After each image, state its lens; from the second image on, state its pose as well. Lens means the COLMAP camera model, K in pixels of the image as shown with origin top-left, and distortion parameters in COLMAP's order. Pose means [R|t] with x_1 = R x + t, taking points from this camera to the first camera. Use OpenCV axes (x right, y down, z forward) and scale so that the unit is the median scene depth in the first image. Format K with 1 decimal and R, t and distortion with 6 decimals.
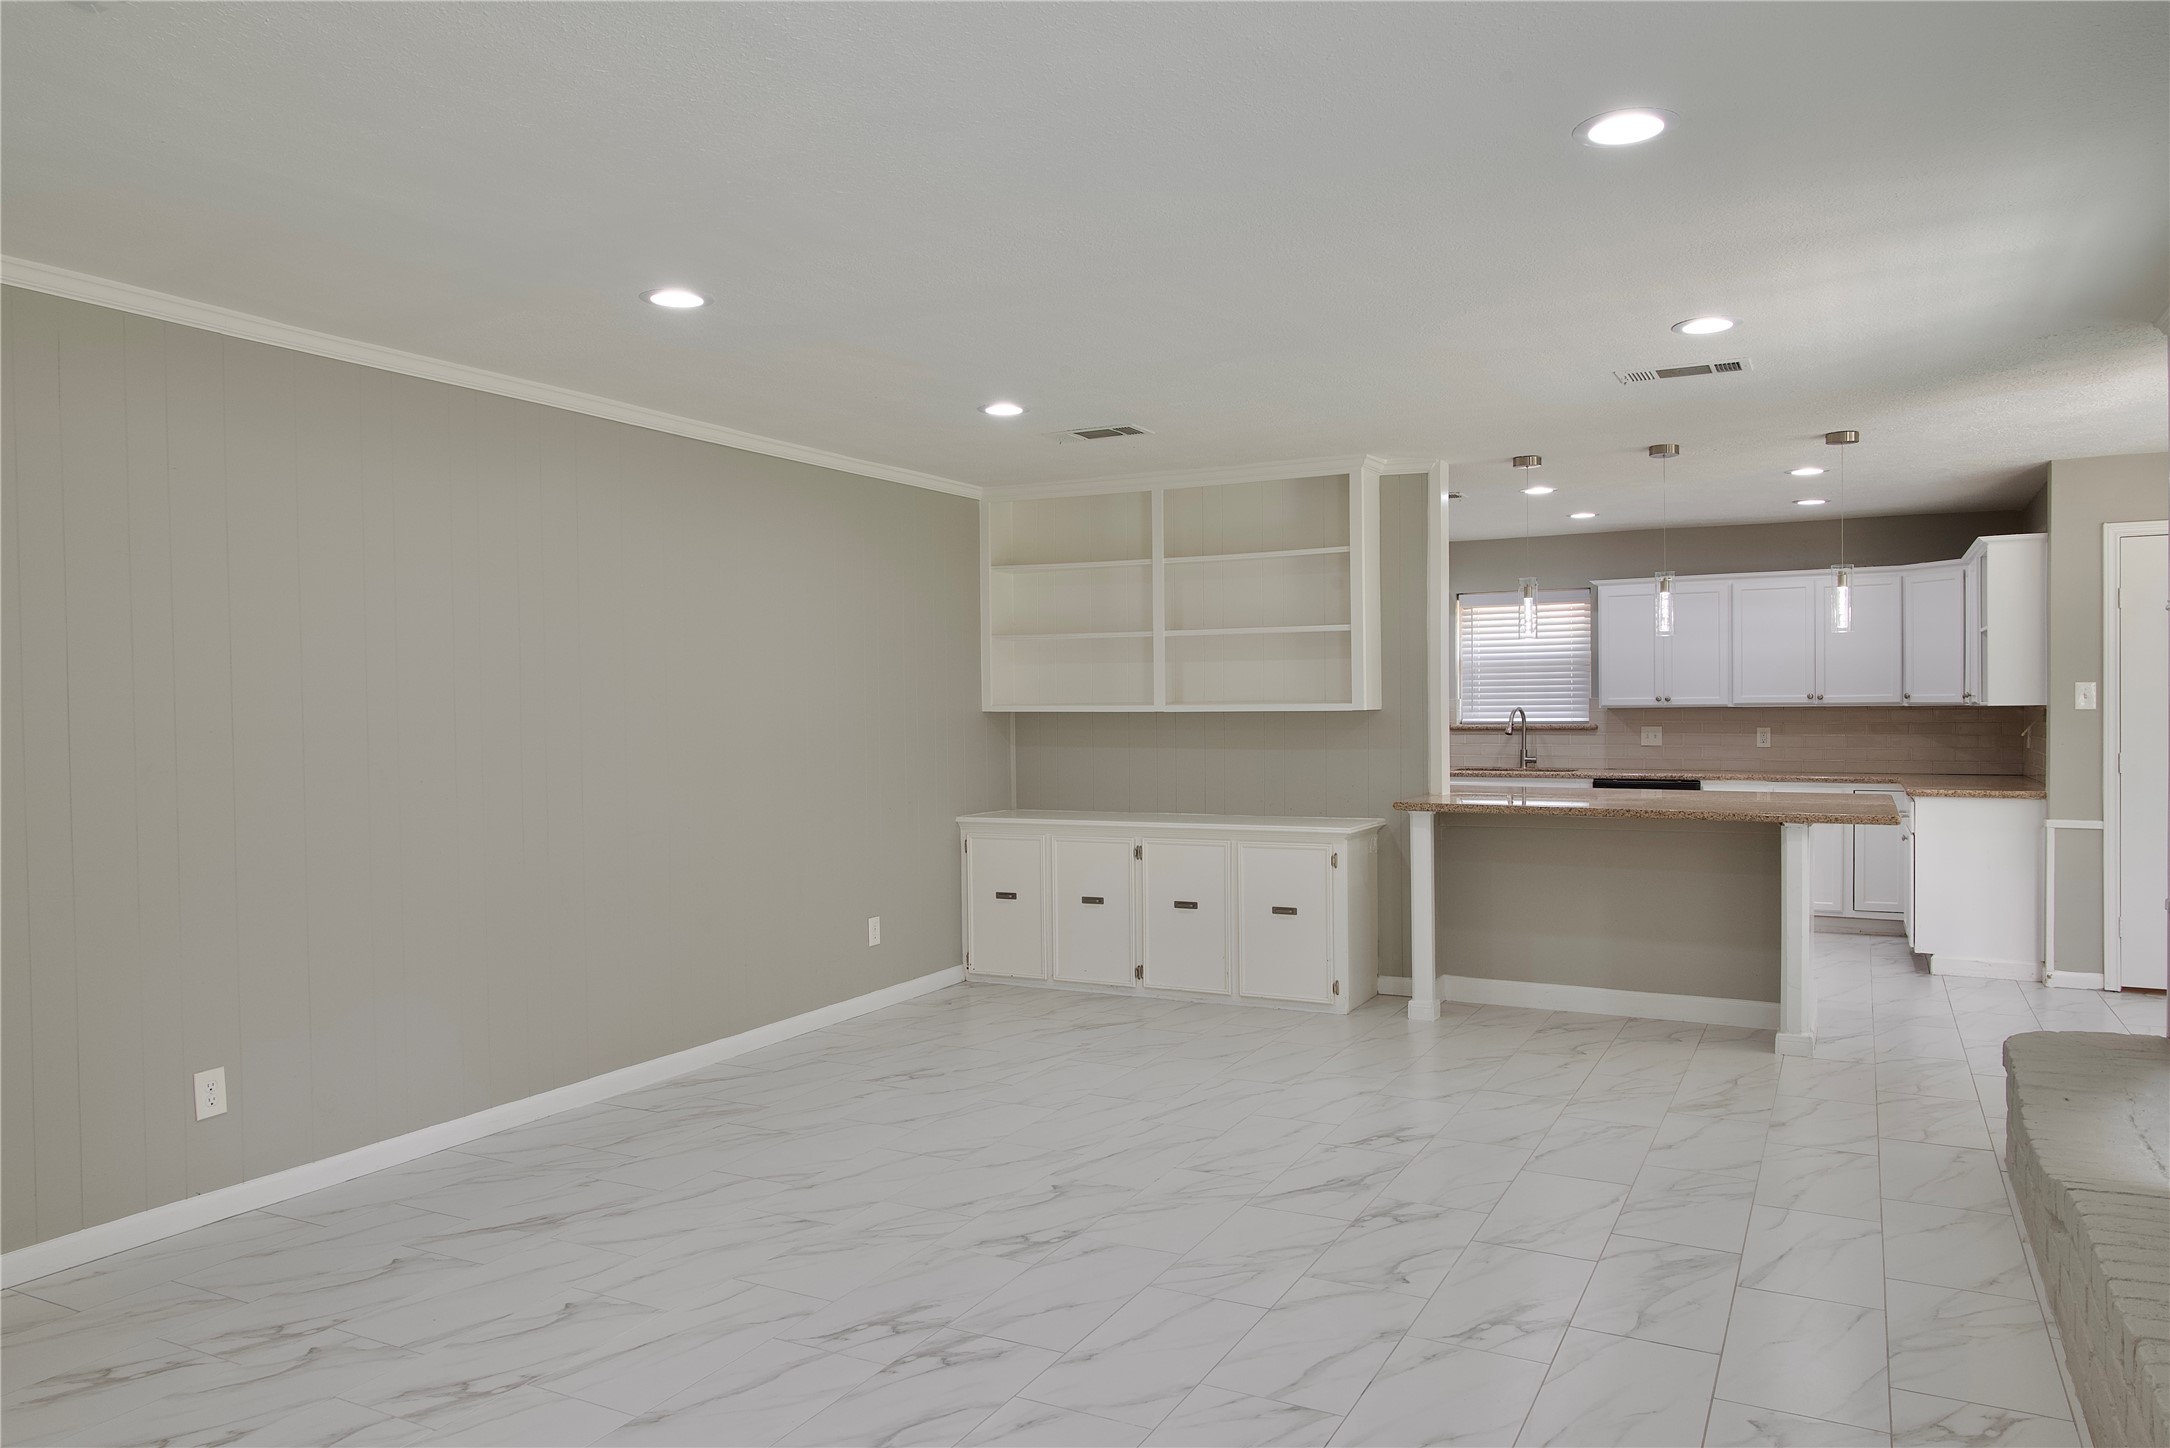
lens RADIAL K [[1466.1, 0, 1085.0], [0, 1466.1, 724.0], [0, 0, 1]] dist [-0.004148, 0.000694]
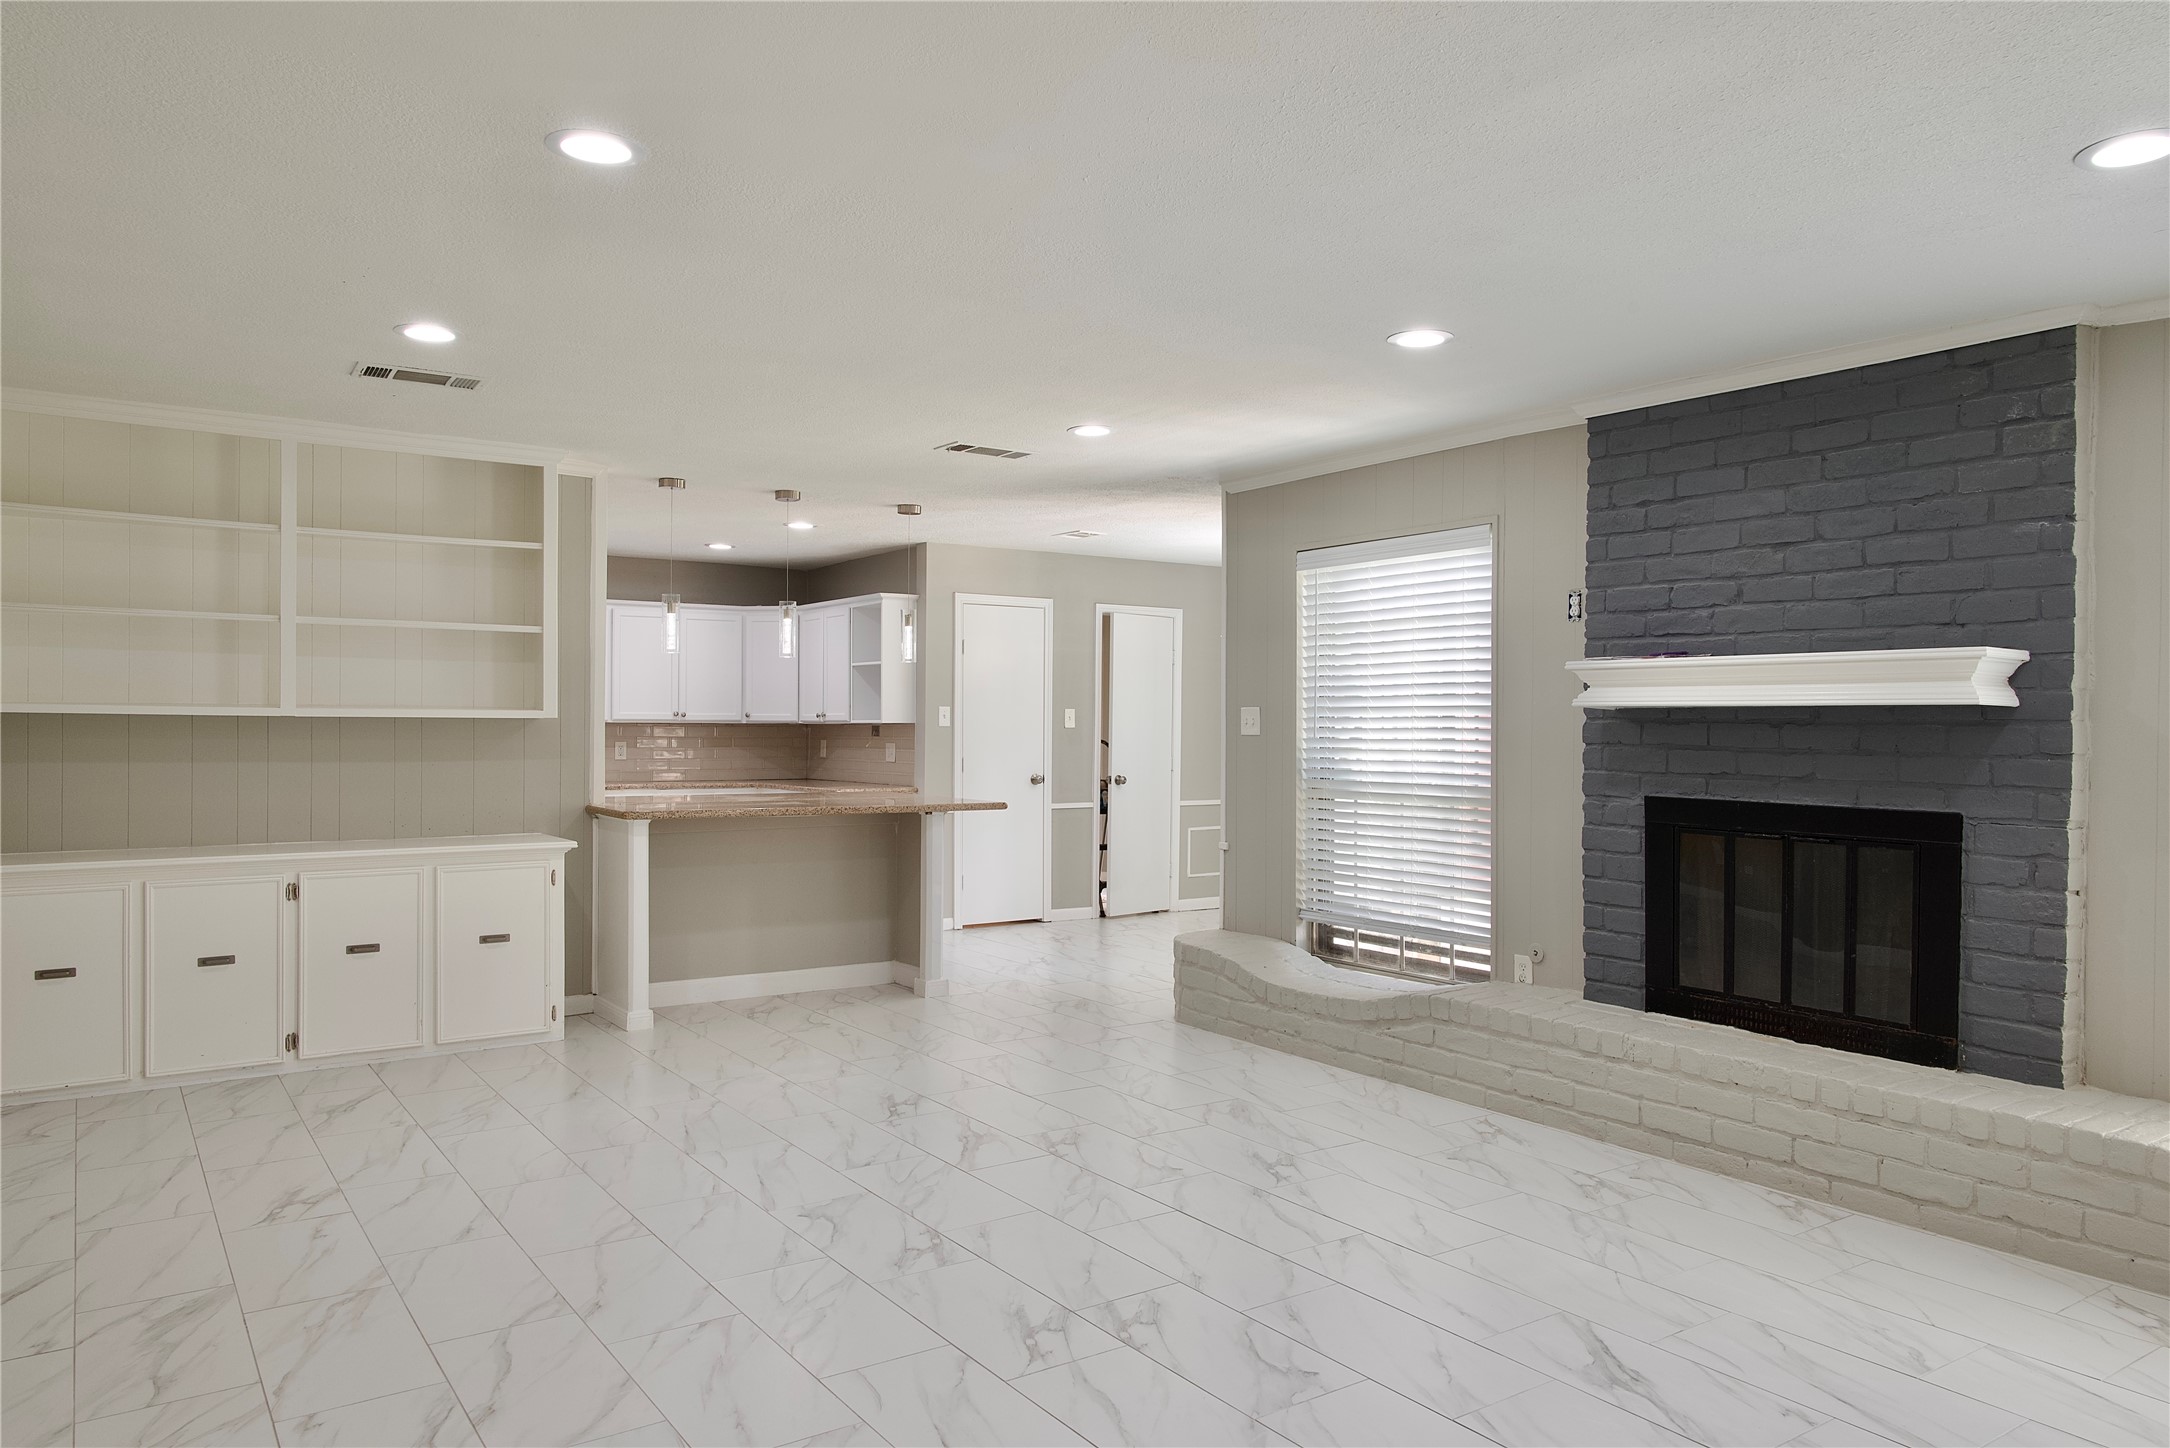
lens RADIAL K [[1466.1, 0, 1085.0], [0, 1466.1, 724.0], [0, 0, 1]] dist [-0.004148, 0.000694]
pose [[0.462178, 0.013060, 0.886691, -0.516550], [0.001599, 0.999878, -0.015561, 0.010143], [-0.886786, 0.008610, 0.462101, 0.268524]]
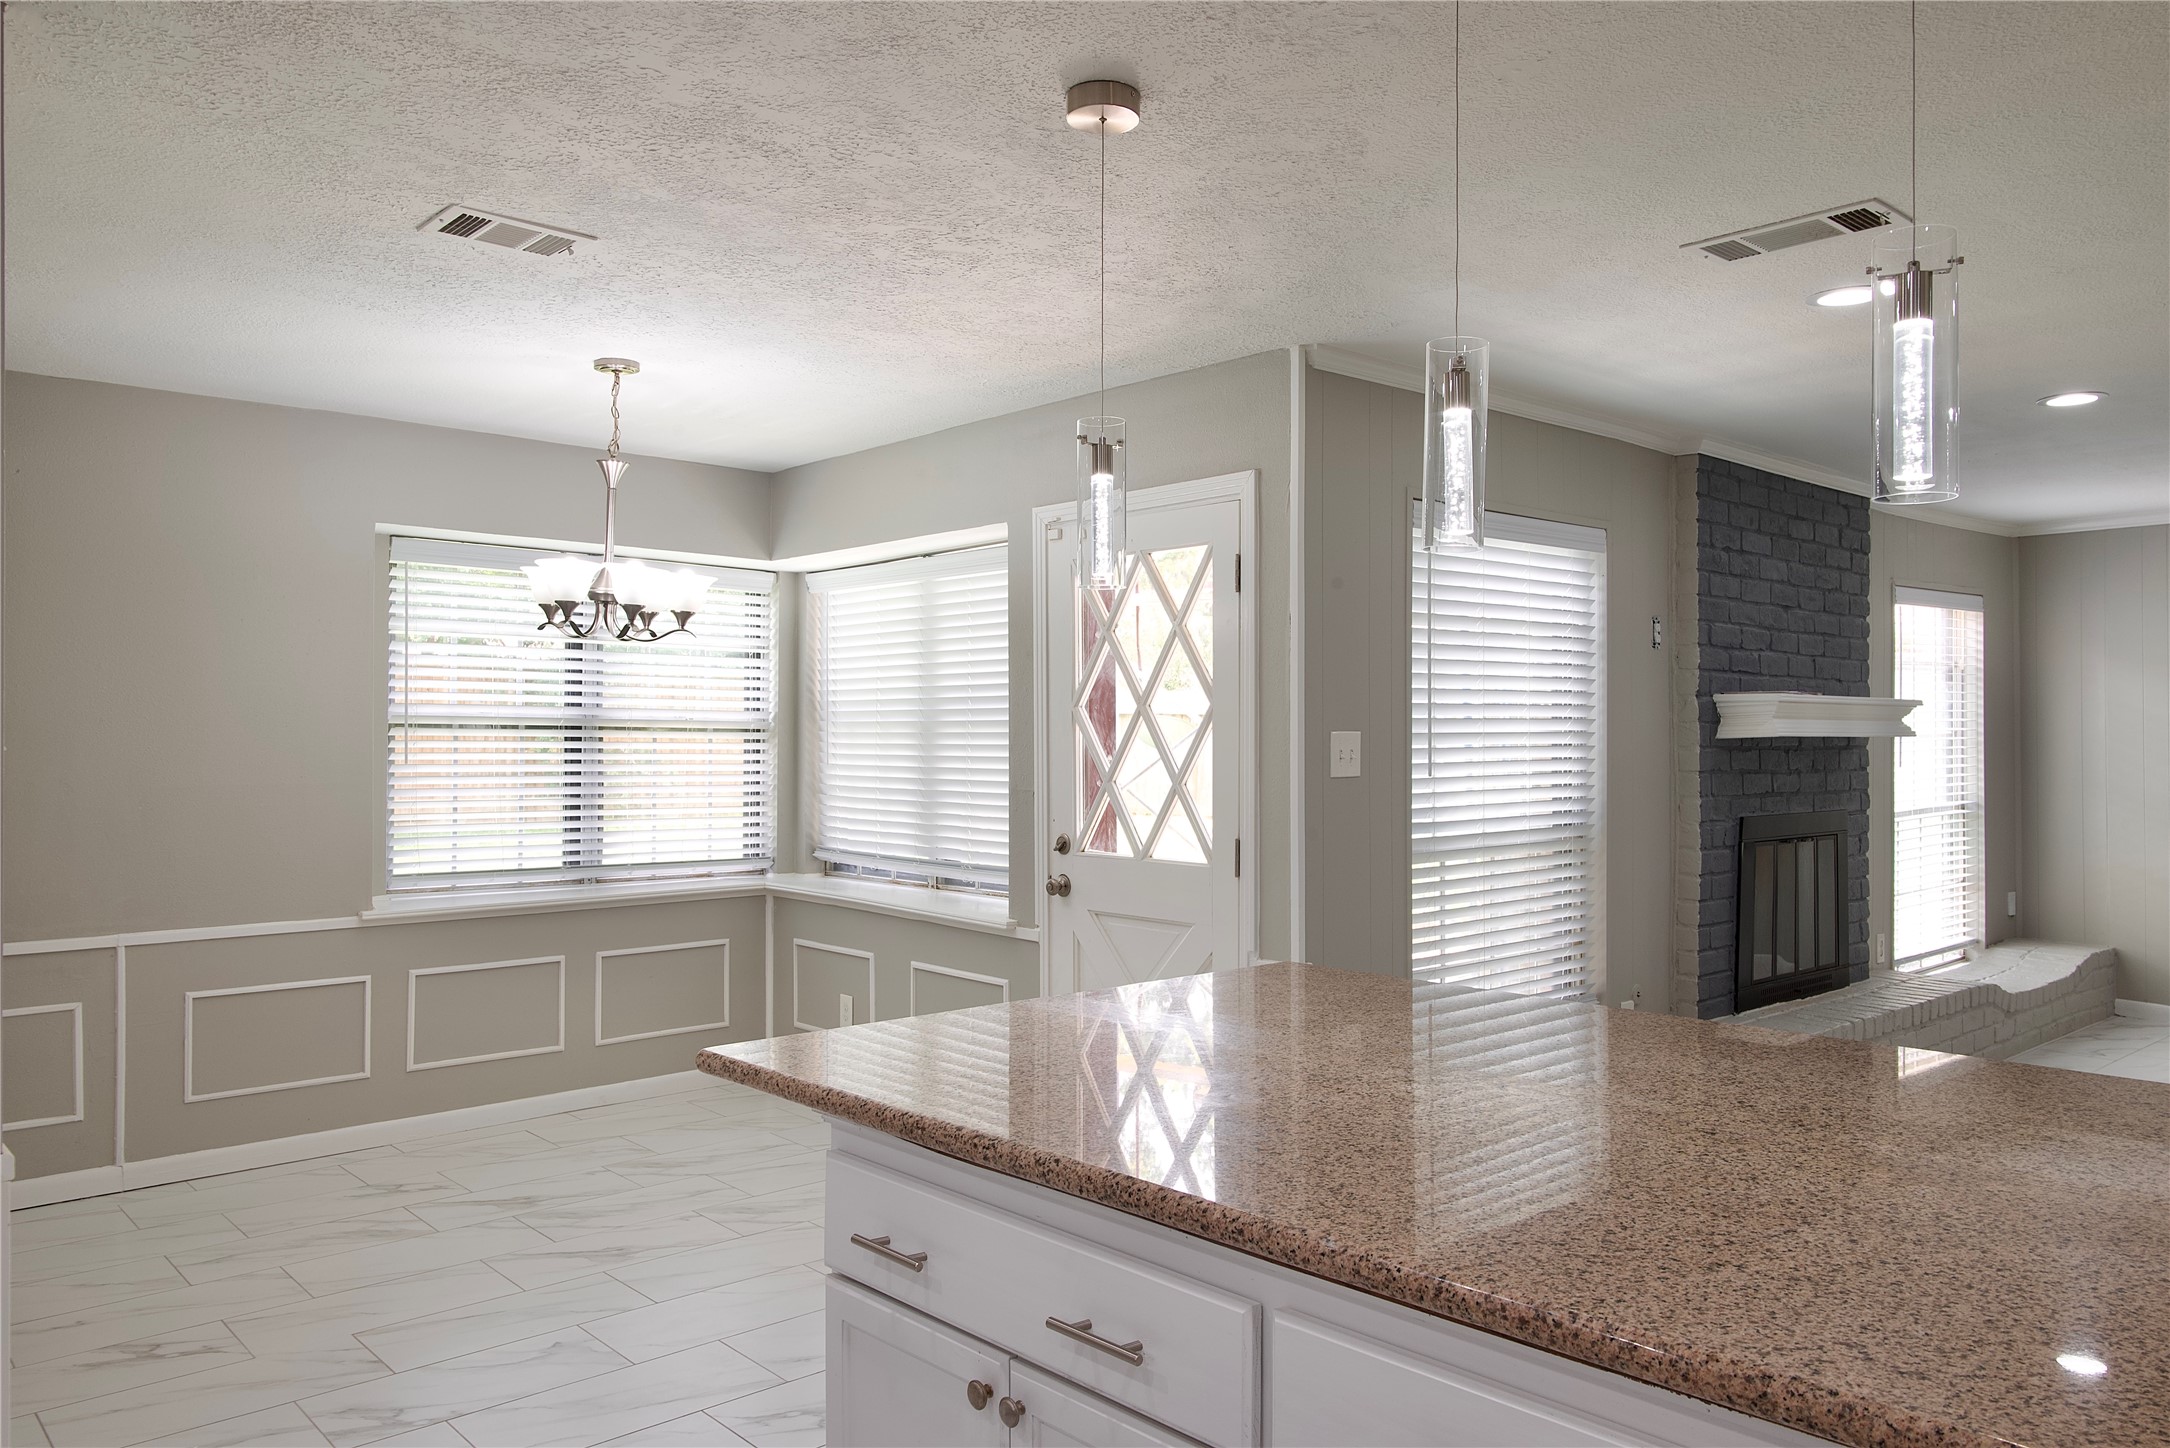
lens RADIAL K [[1571.3, 0, 1085.0], [0, 1571.3, 724.0], [0, 0, 1]] dist [-0.005028, -0.000450]
pose [[-0.939402, 0.009911, 0.342675, 0.362463], [0.012449, 0.999909, 0.005209, -0.027425], [-0.342592, 0.009159, -0.939440, 1.364161]]
